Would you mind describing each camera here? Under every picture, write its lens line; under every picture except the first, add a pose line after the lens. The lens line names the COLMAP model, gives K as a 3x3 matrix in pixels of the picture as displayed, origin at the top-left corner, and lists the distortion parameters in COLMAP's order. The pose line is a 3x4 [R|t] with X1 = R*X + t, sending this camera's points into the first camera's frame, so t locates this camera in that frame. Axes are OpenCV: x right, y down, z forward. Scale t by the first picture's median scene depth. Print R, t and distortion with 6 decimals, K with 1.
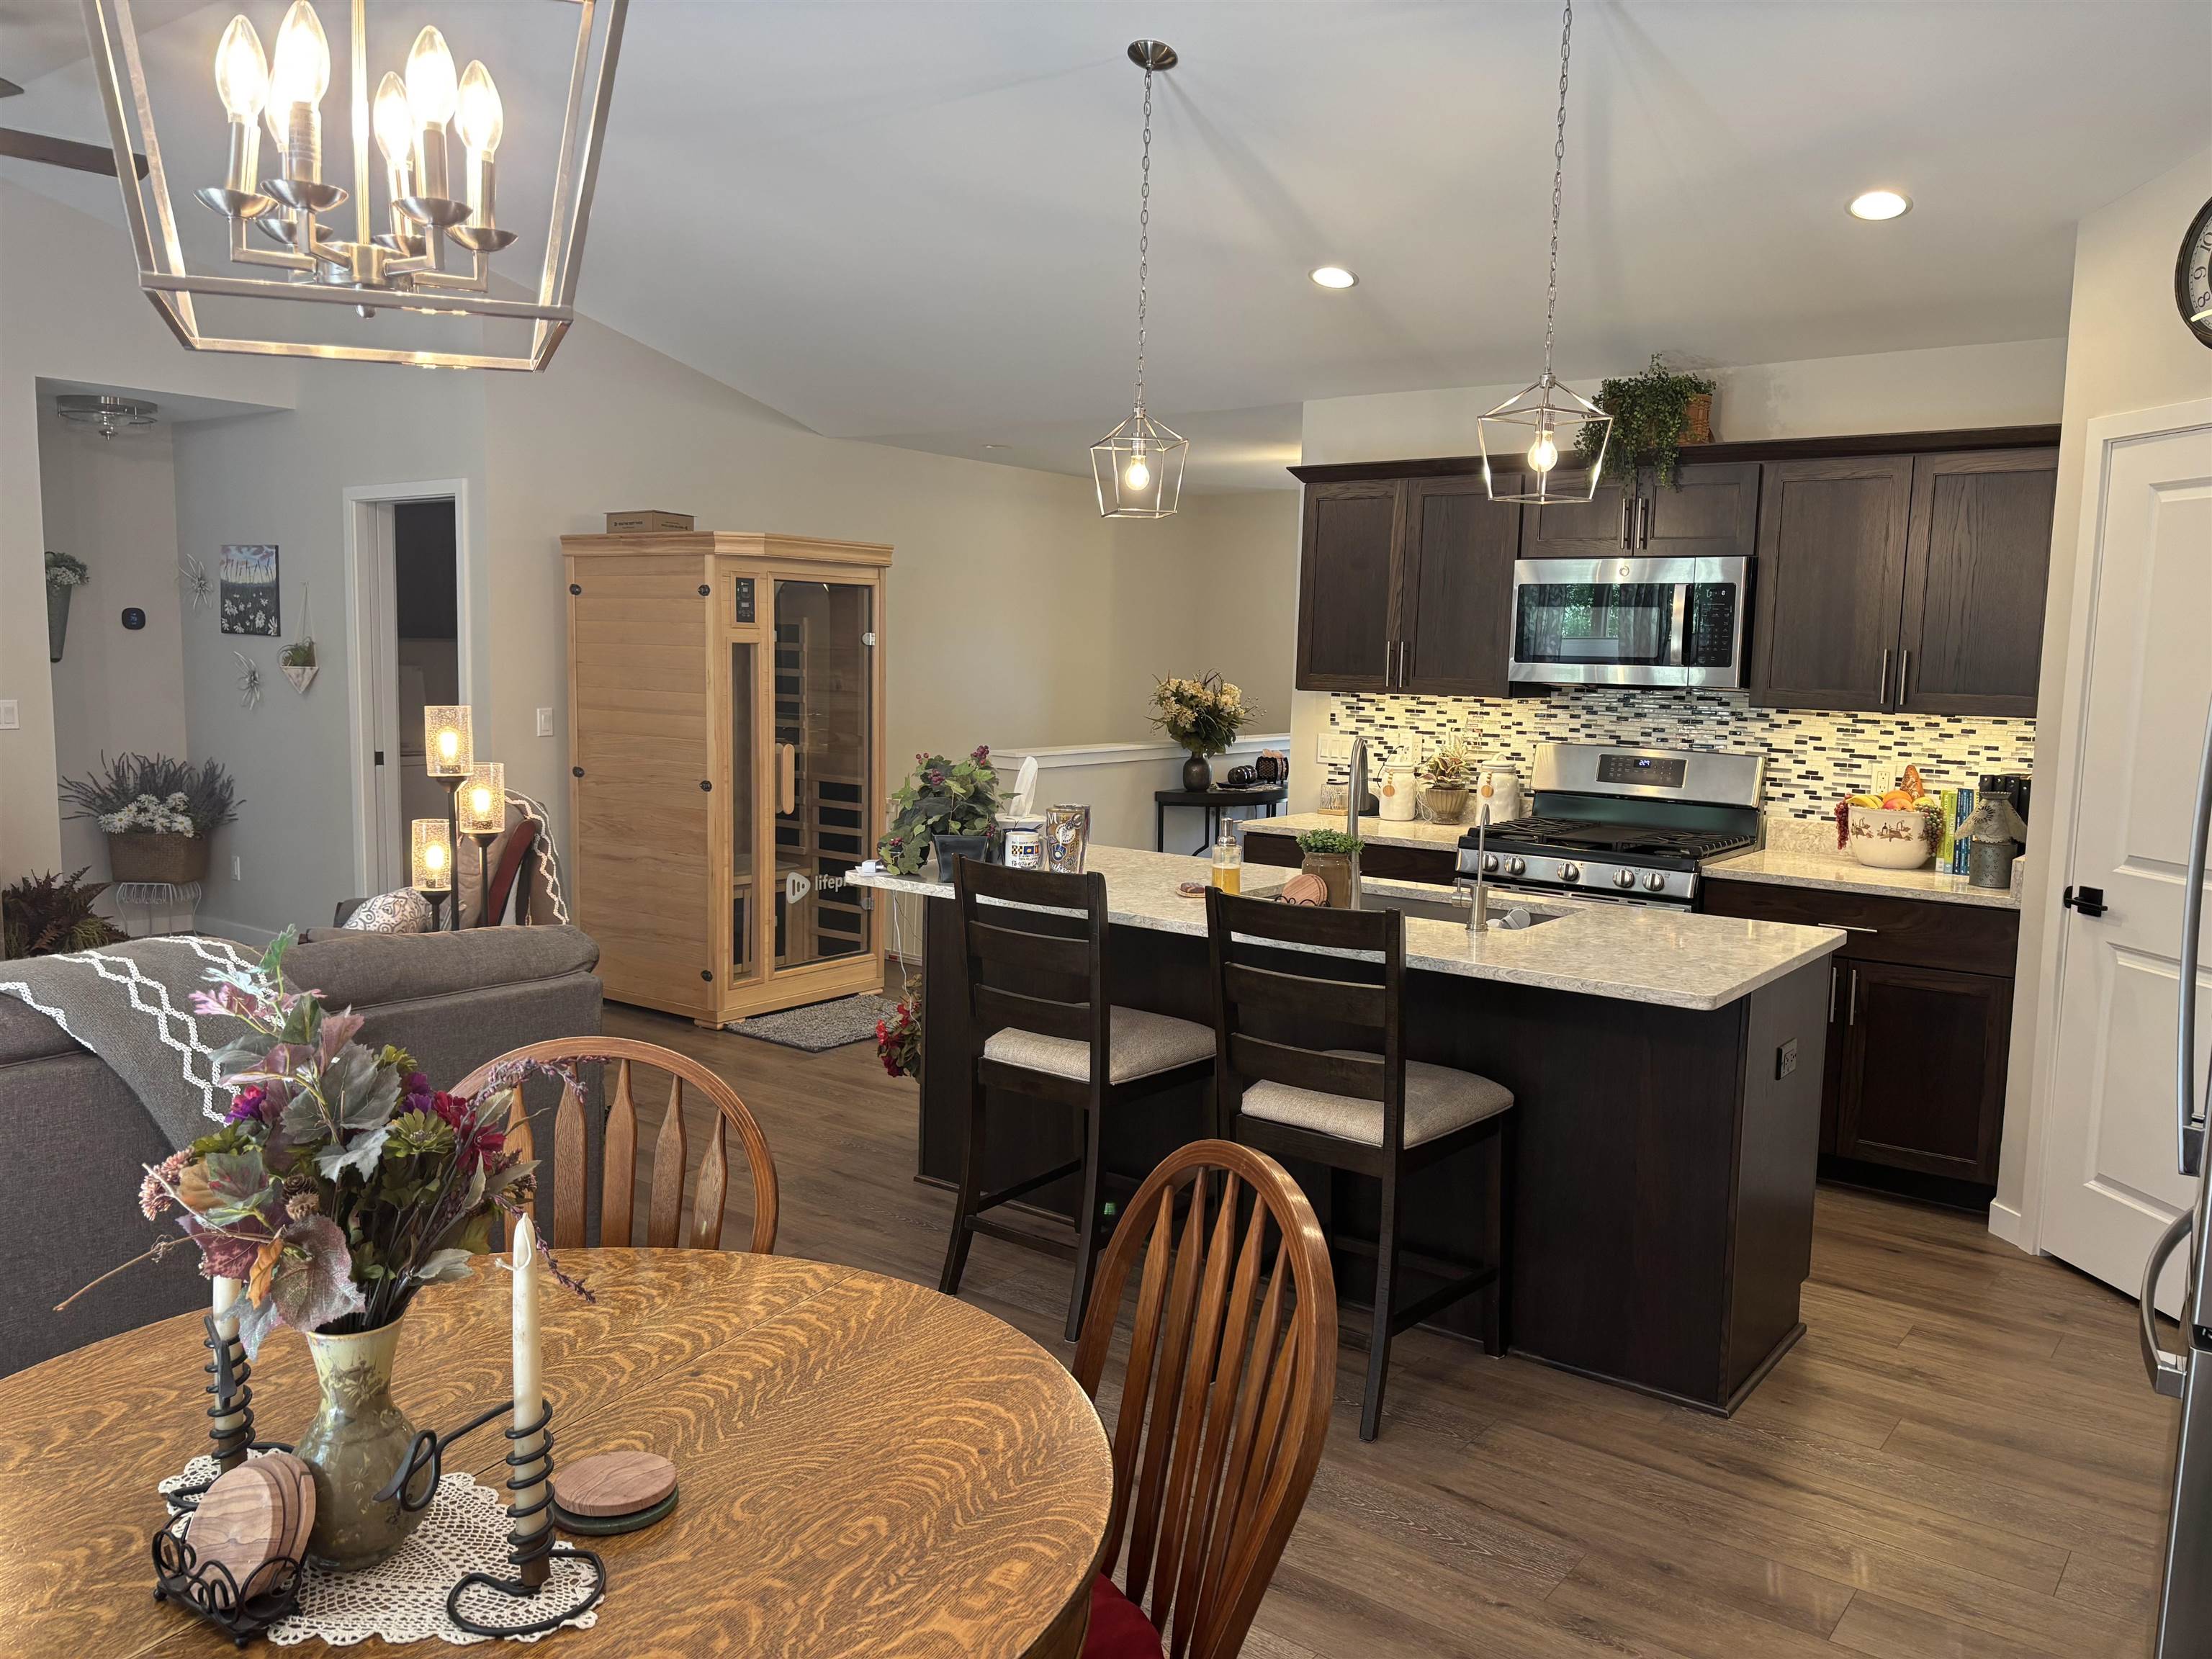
lens RADIAL K [[1639.9, 0, 1157.4], [0, 1639.9, 820.6], [0, 0, 1]] dist [0.058134, -0.066723]
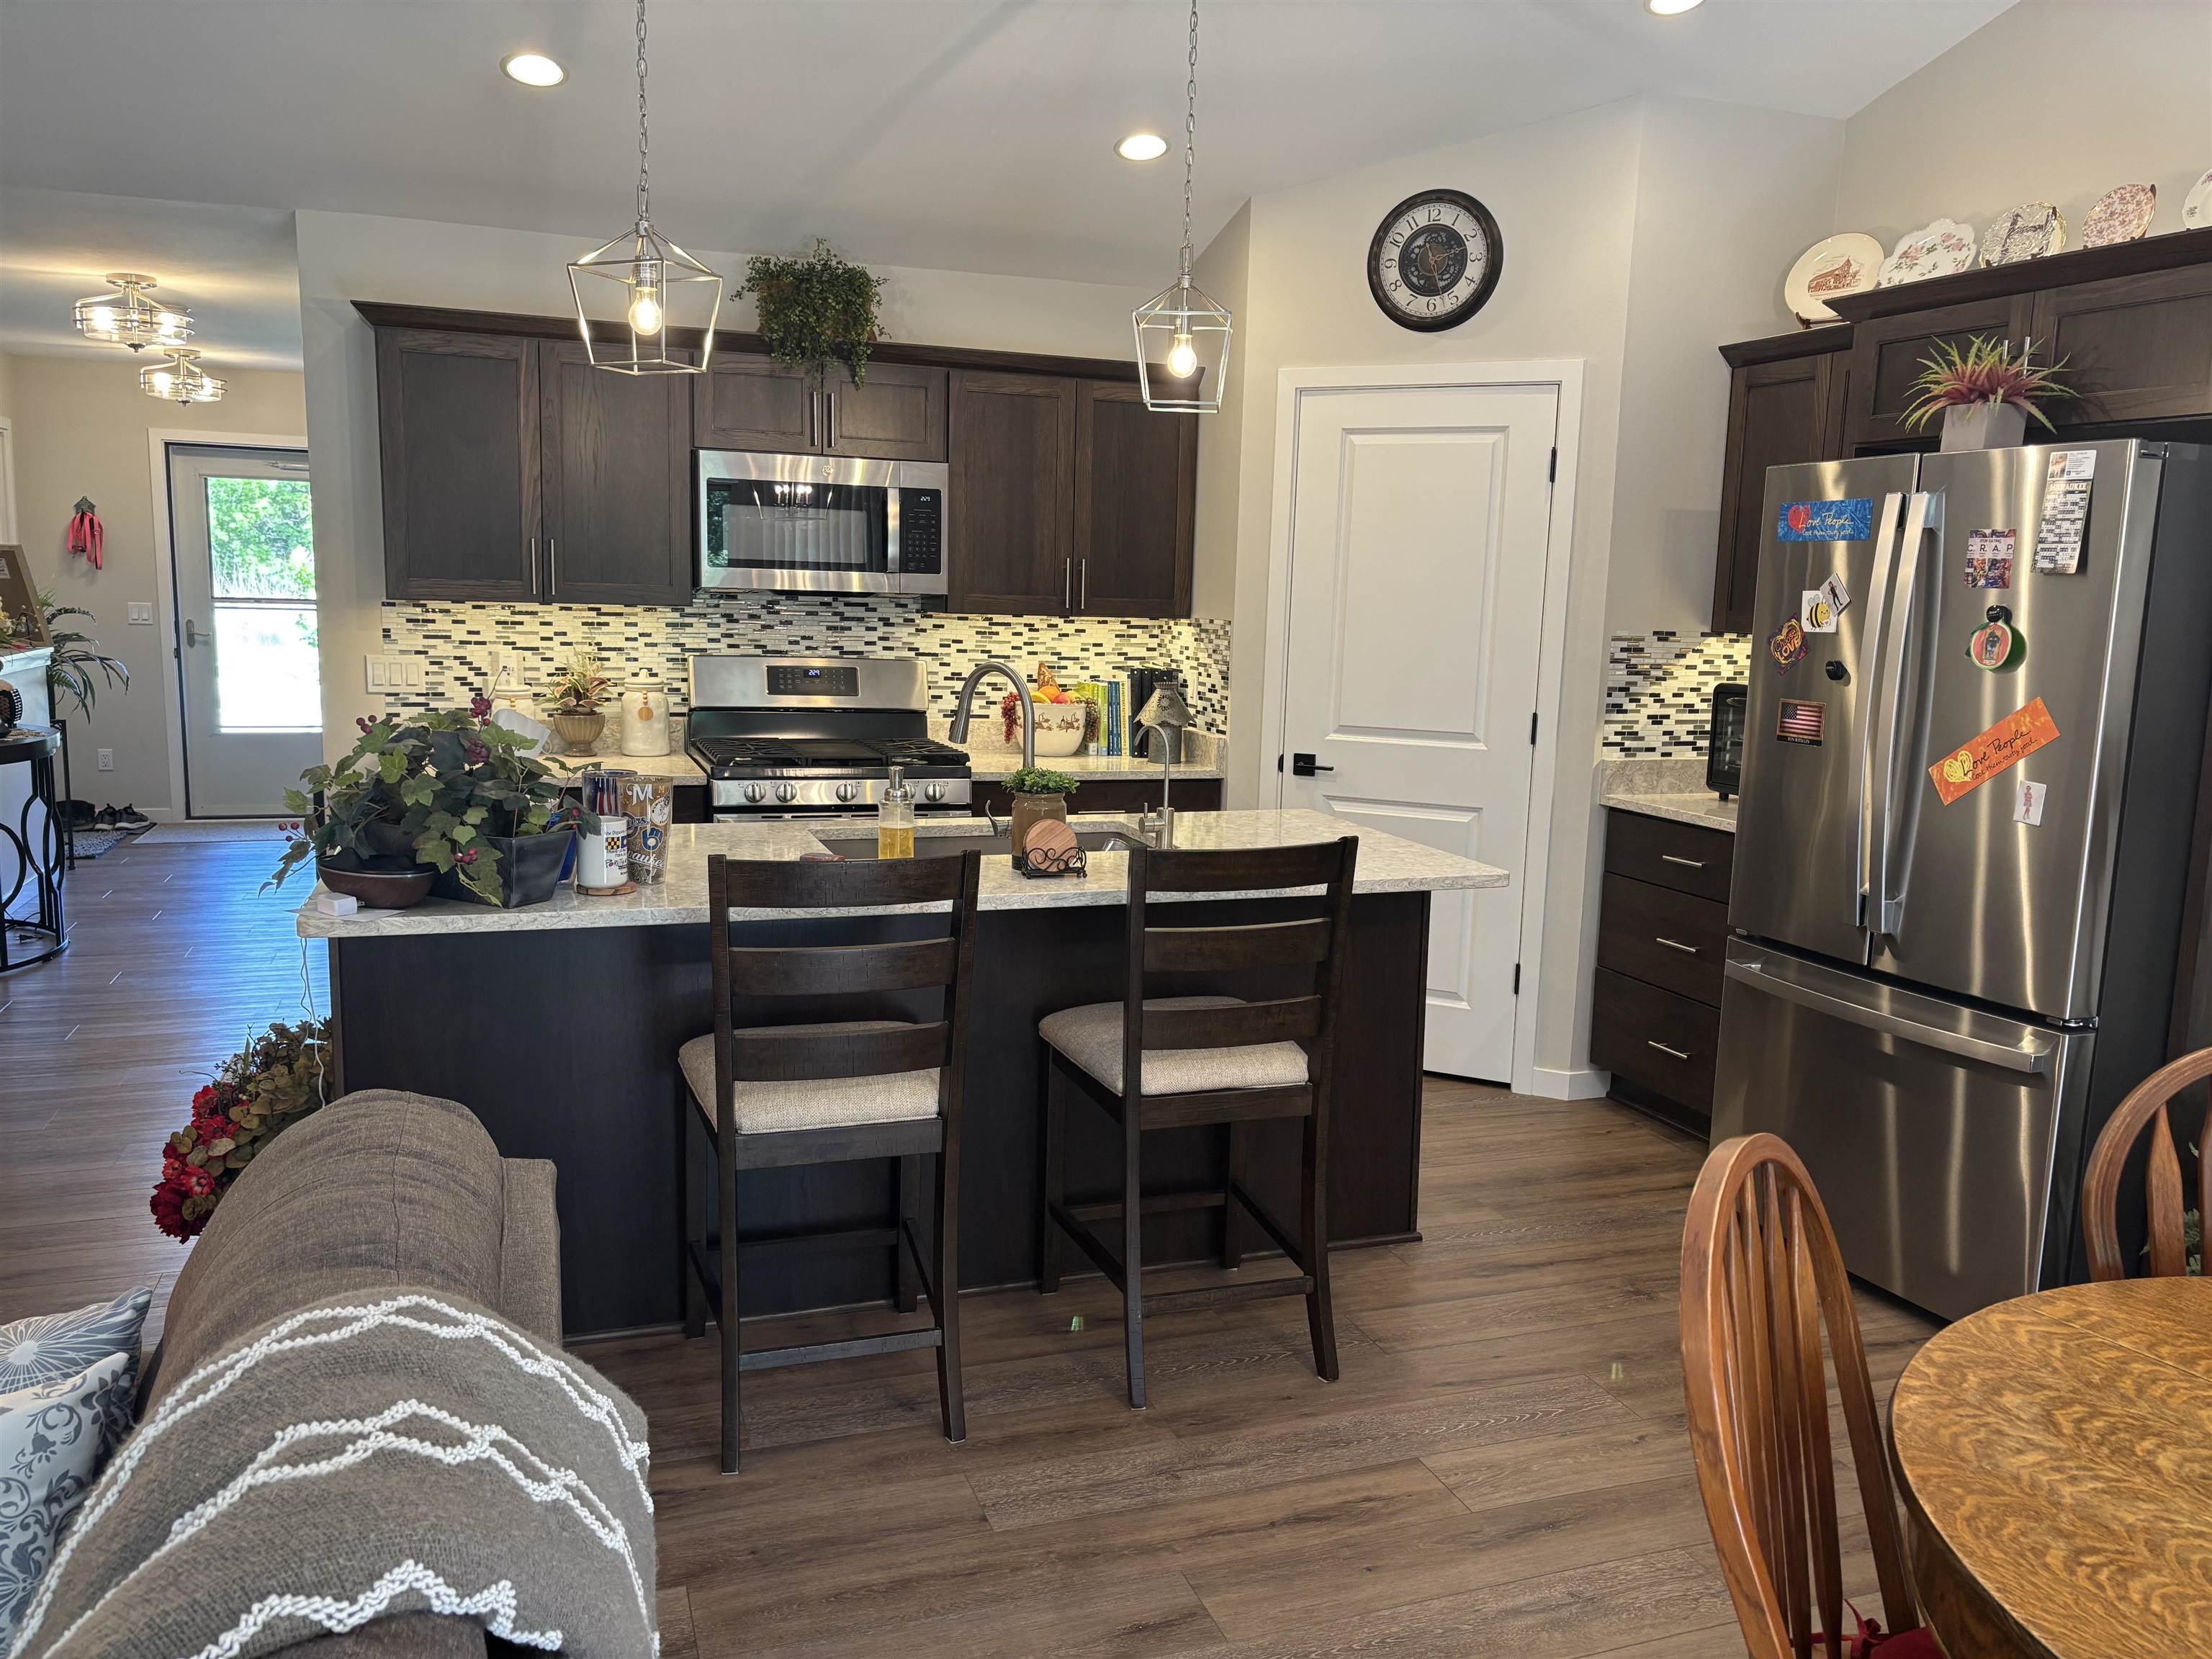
lens RADIAL K [[1639.9, 0, 1087.1], [0, 1639.9, 823.0], [0, 0, 1]] dist [0.058134, -0.066723]
pose [[0.569639, -0.128675, 0.811760, -0.359751], [0.072390, 0.991685, 0.106398, -0.034211], [-0.818701, -0.001845, 0.574217, 0.283355]]
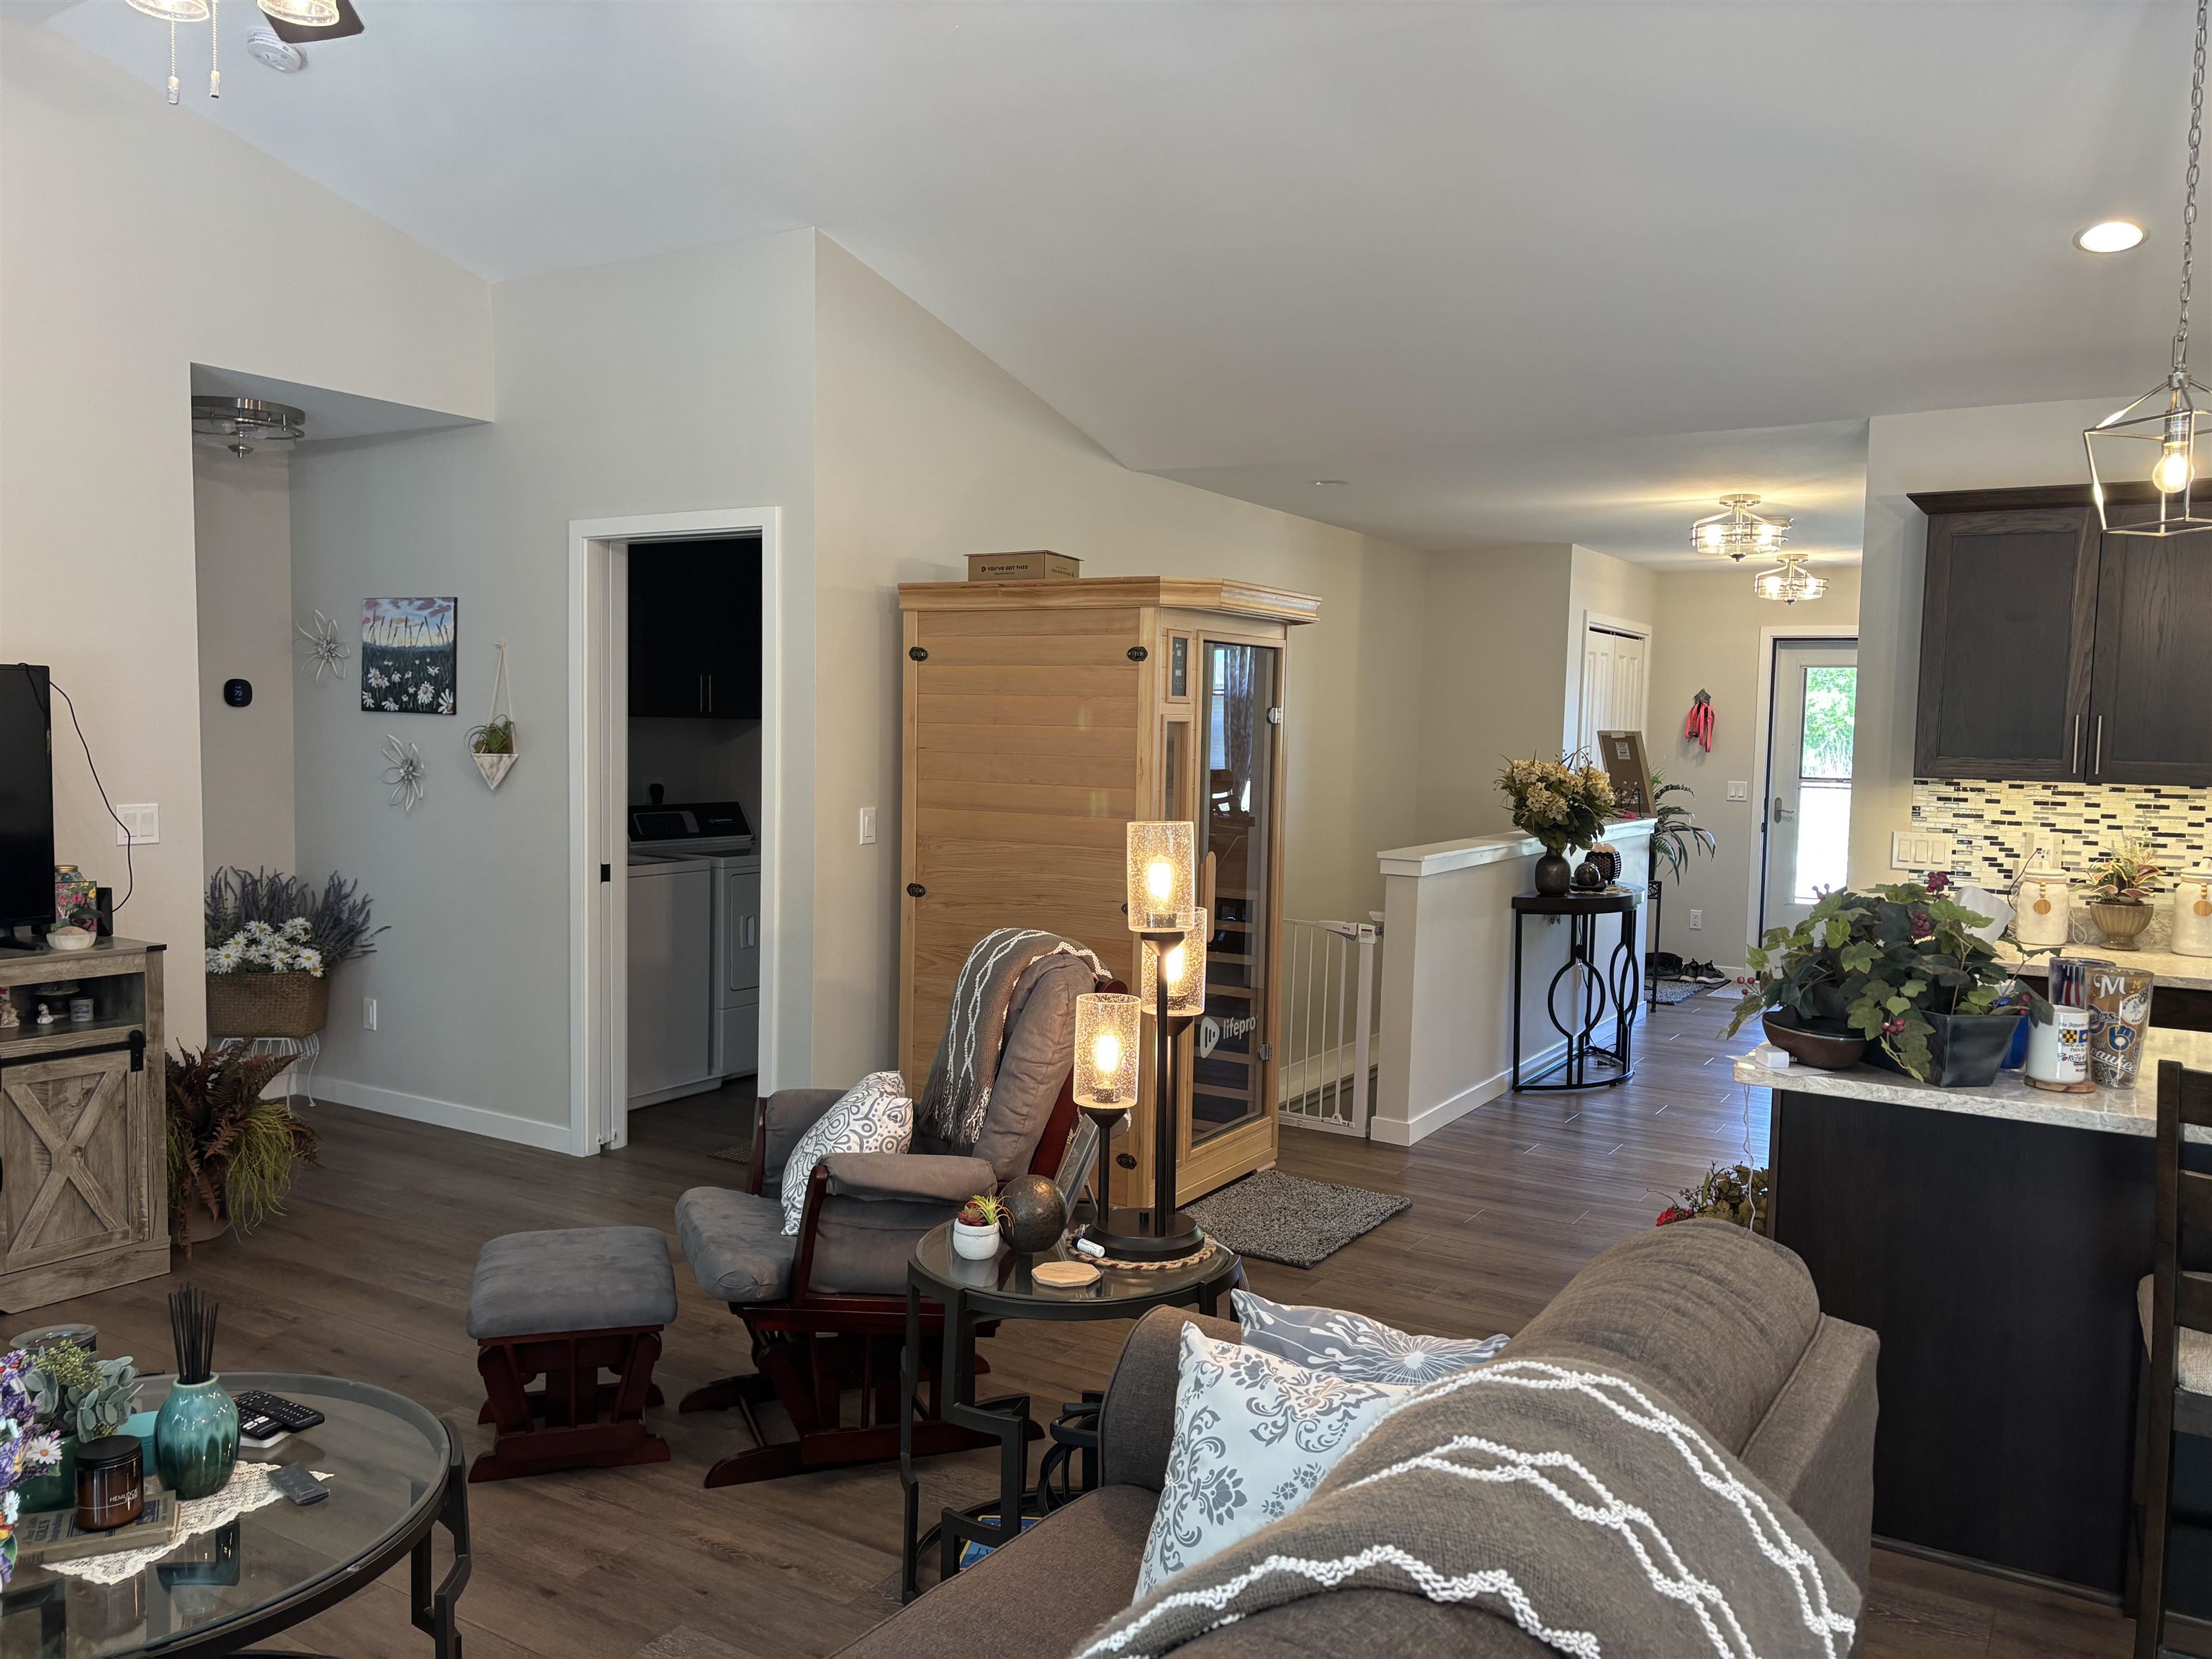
lens RADIAL K [[1639.9, 0, 1166.1], [0, 1639.9, 829.4], [0, 0, 1]] dist [0.058134, -0.066723]
pose [[0.995328, -0.009358, 0.096100, -0.335298], [0.013134, 0.999163, -0.038733, -0.029038], [-0.095657, 0.039814, 0.994618, 0.250096]]
